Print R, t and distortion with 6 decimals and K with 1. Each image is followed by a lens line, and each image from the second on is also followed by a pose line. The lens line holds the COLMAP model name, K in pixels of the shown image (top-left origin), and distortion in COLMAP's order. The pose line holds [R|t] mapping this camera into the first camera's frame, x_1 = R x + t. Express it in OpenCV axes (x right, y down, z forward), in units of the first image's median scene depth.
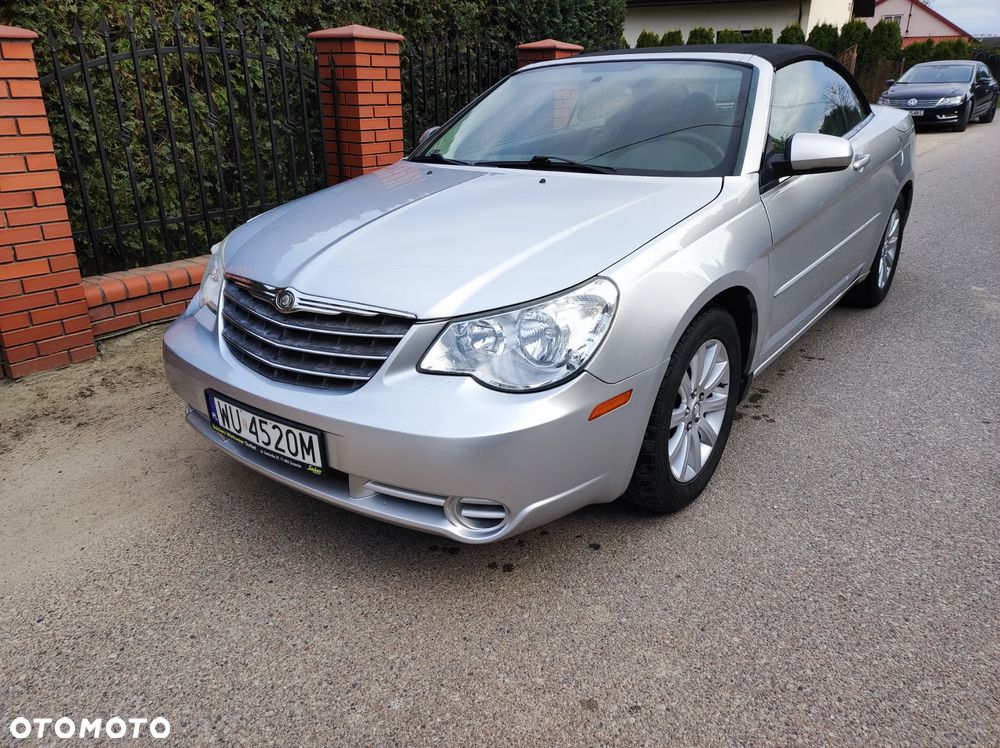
lens RADIAL K [[726.7, 0, 507.2], [0, 726.7, 371.6], [0, 0, 1]] dist [0.038396, -0.028848]
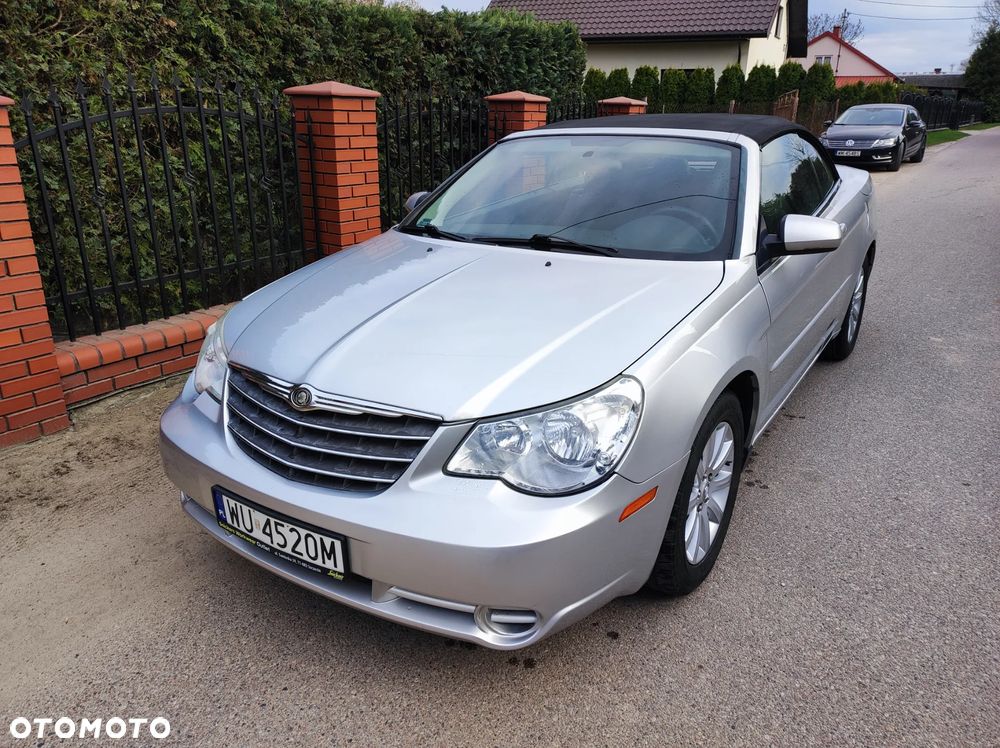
lens RADIAL K [[726.7, 0, 507.9], [0, 726.7, 369.9], [0, 0, 1]] dist [0.038396, -0.028848]
pose [[0.997514, -0.011264, 0.069566, -0.078140], [0.013744, 0.999283, -0.035273, -0.078403], [-0.069119, 0.036142, 0.996954, 0.003587]]
